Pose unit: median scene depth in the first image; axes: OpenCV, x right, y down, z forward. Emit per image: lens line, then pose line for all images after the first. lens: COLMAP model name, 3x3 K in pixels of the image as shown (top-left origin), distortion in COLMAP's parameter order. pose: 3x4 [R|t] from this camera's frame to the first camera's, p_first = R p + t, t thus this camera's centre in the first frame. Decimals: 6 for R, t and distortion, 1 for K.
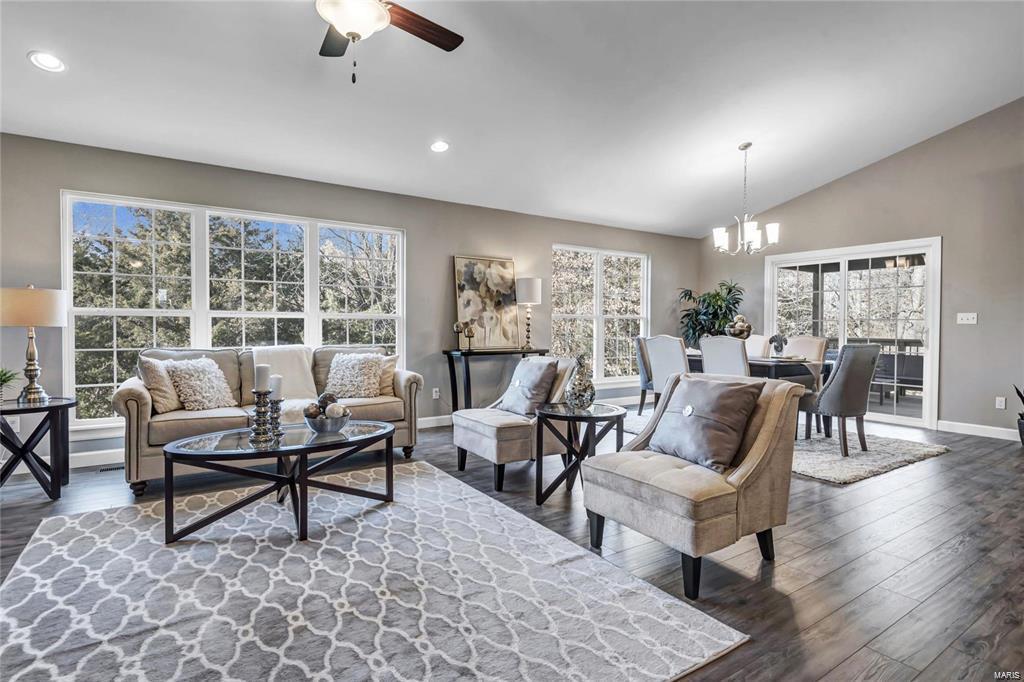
lens RADIAL K [[512.4, 0, 510.5], [0, 512.4, 335.1], [0, 0, 1]] dist [0.013593, -0.013497]
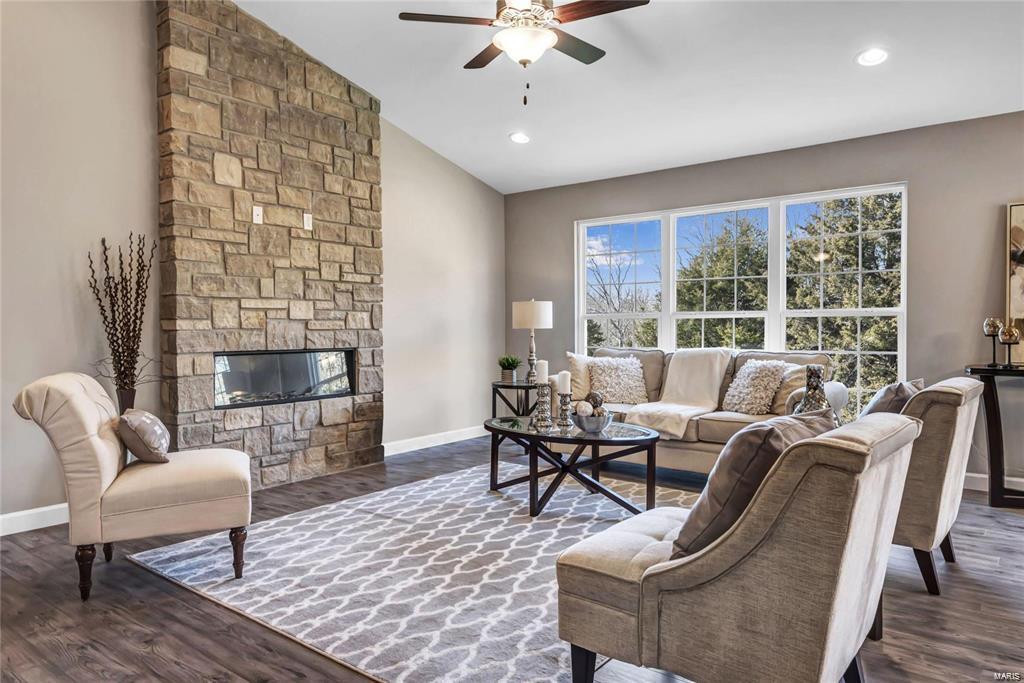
lens RADIAL K [[665.6, 0, 511.6], [0, 665.6, 338.7], [0, 0, 1]] dist [0.029092, -0.019977]
pose [[0.314888, 0.010371, -0.949072, 0.495440], [-0.011828, 0.999906, 0.007002, -0.000261], [0.949055, 0.009021, 0.314981, 0.251804]]
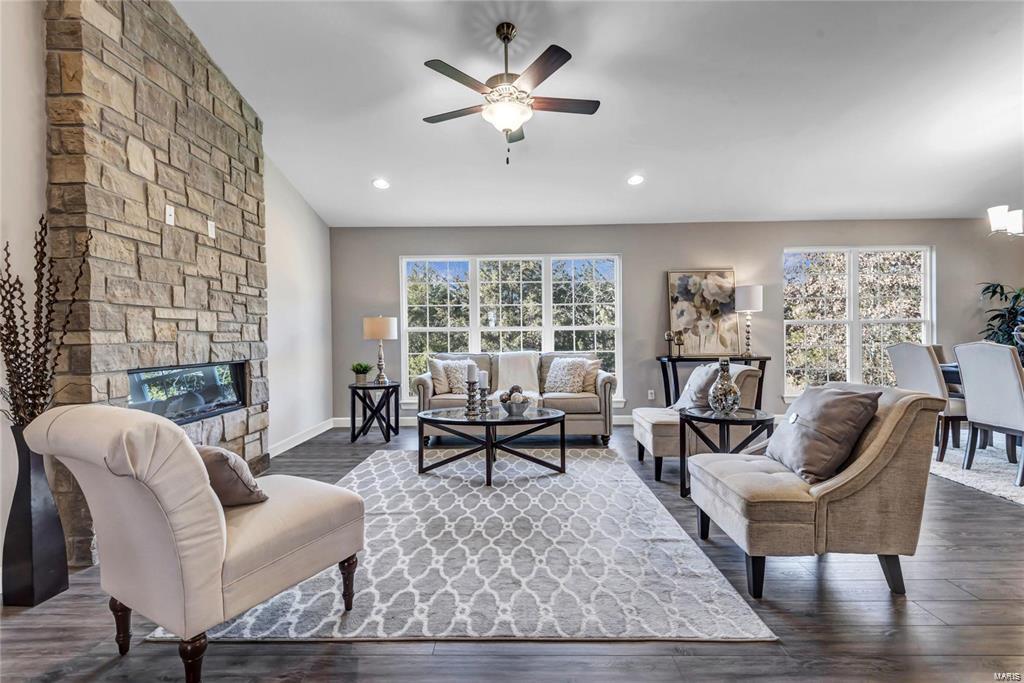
lens RADIAL K [[465.2, 0, 513.8], [0, 465.2, 339.6], [0, 0, 1]] dist [0.020208, -0.012706]
pose [[0.827720, -0.009830, -0.561055, 0.199617], [0.004756, 0.999934, -0.010502, 0.002066], [0.561121, 0.006024, 0.827712, -0.020912]]
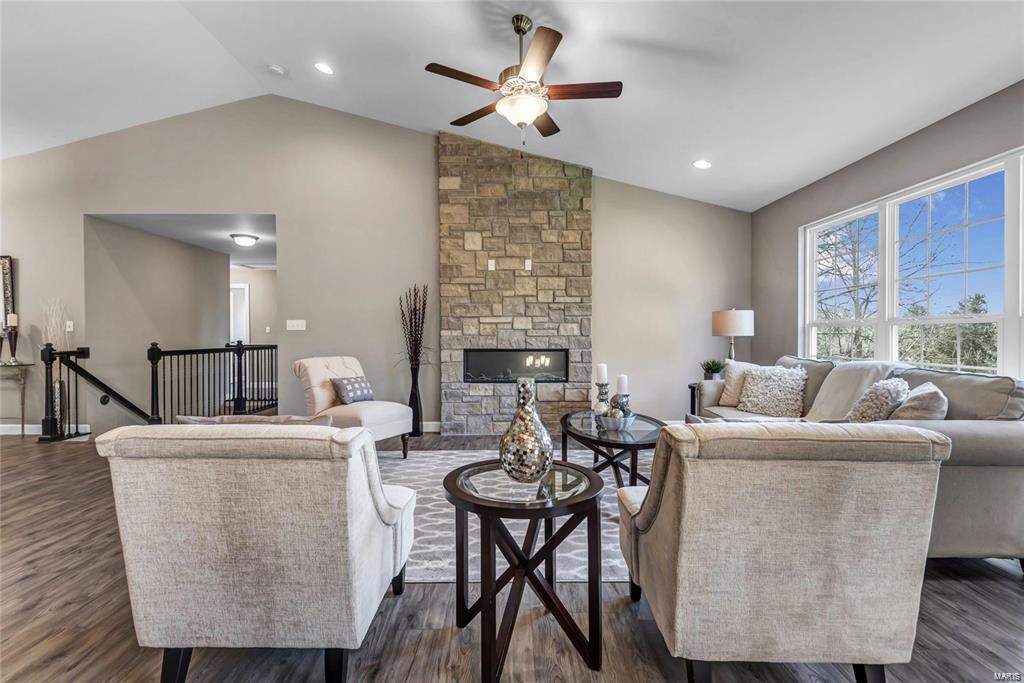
lens RADIAL K [[465.2, 0, 512.7], [0, 465.2, 340.8], [0, 0, 1]] dist [0.020208, -0.012706]
pose [[-0.545693, 0.007558, -0.837951, 0.360376], [-0.017703, 0.999632, 0.020545, -0.012841], [0.837798, 0.026046, -0.545359, 0.795500]]
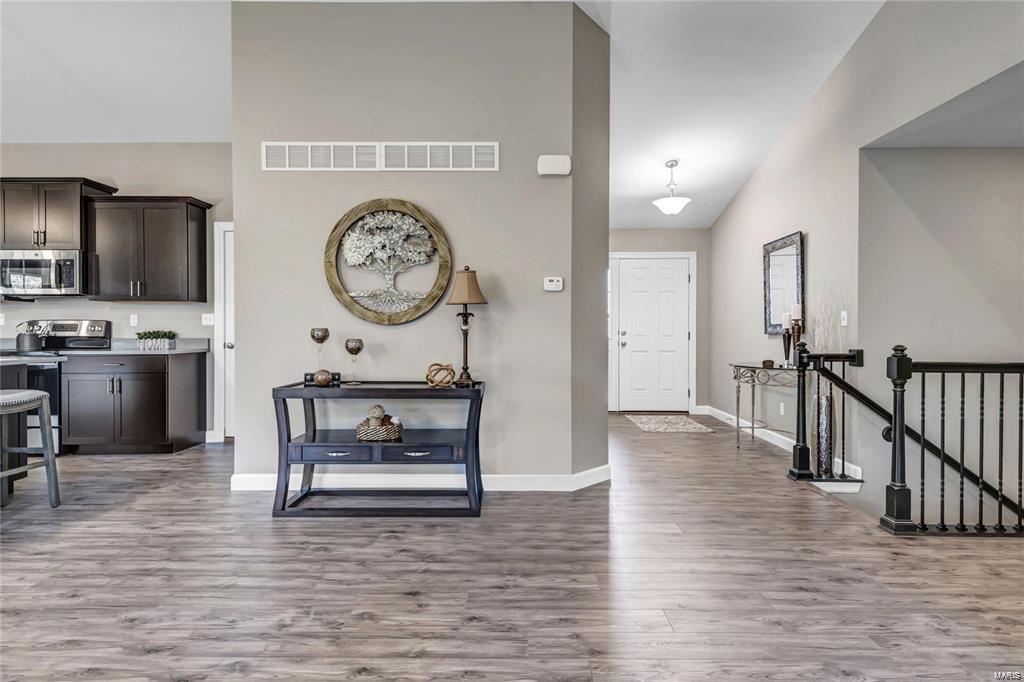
lens RADIAL K [[561.6, 0, 513.2], [0, 561.6, 333.2], [0, 0, 1]] dist [0.019965, -0.006263]
pose [[-0.824587, -0.010991, 0.565629, -0.049307], [0.004275, 0.999662, 0.025656, -0.007813], [-0.565719, 0.023573, -0.824261, 0.402526]]
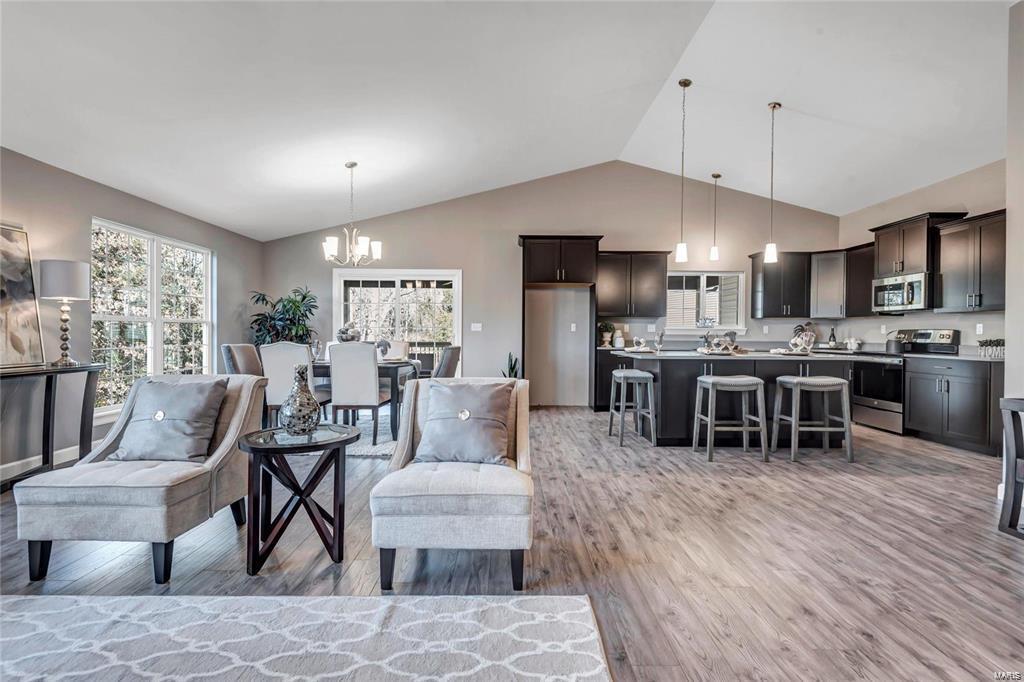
lens RADIAL K [[465.2, 0, 512.3], [0, 465.2, 339.0], [0, 0, 1]] dist [0.020208, -0.012706]
pose [[0.546160, -0.011448, 0.837603, -0.189863], [0.012615, 0.999906, 0.005441, -0.004647], [-0.837586, 0.007595, 0.546253, 0.197484]]
